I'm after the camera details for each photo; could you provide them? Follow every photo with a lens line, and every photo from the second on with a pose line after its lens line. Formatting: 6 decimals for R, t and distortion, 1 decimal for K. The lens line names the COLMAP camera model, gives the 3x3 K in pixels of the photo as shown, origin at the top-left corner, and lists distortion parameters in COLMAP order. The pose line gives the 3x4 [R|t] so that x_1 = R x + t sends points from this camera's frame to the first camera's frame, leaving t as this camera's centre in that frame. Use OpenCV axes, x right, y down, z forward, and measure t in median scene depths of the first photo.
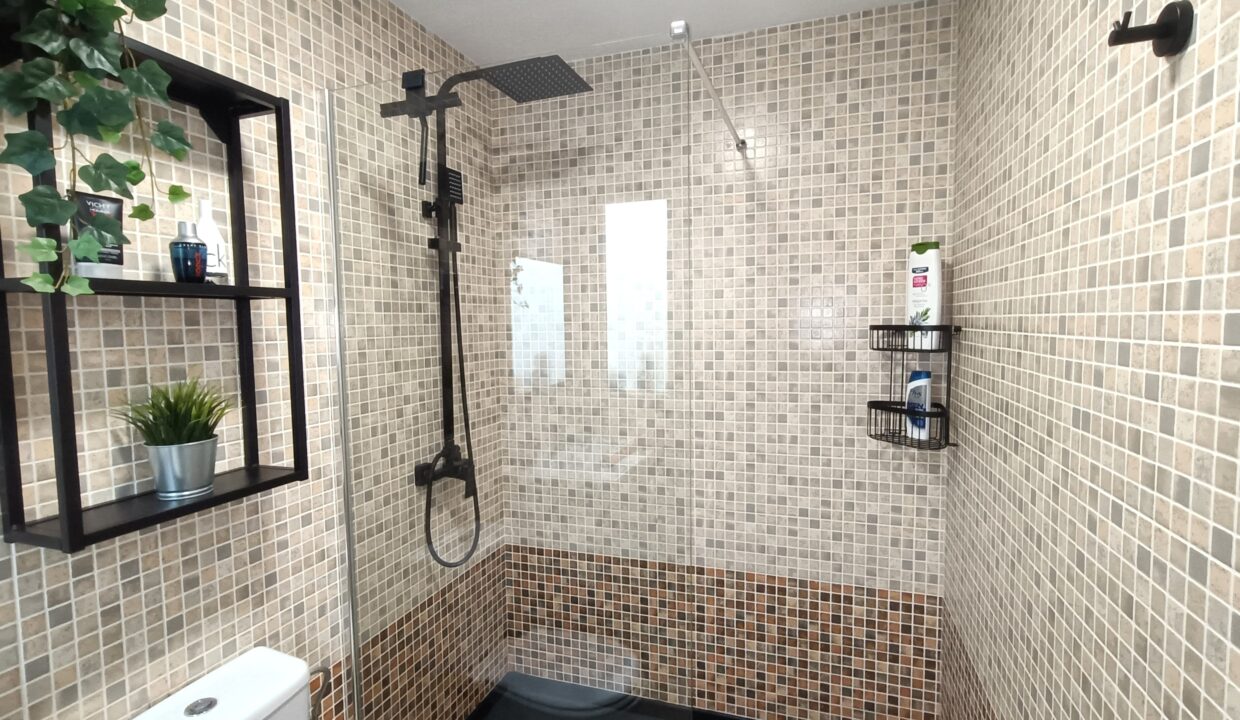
lens RADIAL K [[582.4, 0, 618.7], [0, 582.4, 362.3], [0, 0, 1]] dist [0.000629, 0.000066]
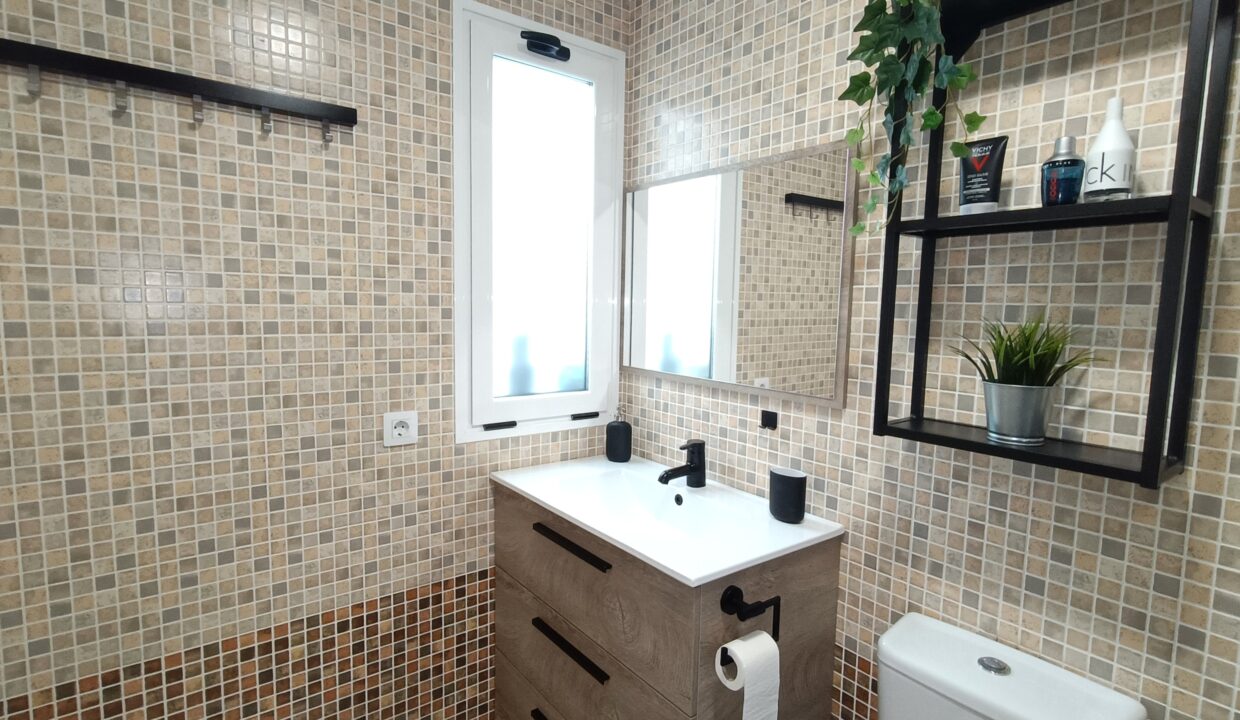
lens RADIAL K [[582.4, 0, 618.7], [0, 582.4, 362.3], [0, 0, 1]] dist [0.000629, 0.000066]
pose [[-0.540014, 0.086524, -0.837197, 0.367557], [-0.073230, 0.986099, 0.149149, 0.008866], [0.838464, 0.141850, -0.526171, 0.932122]]
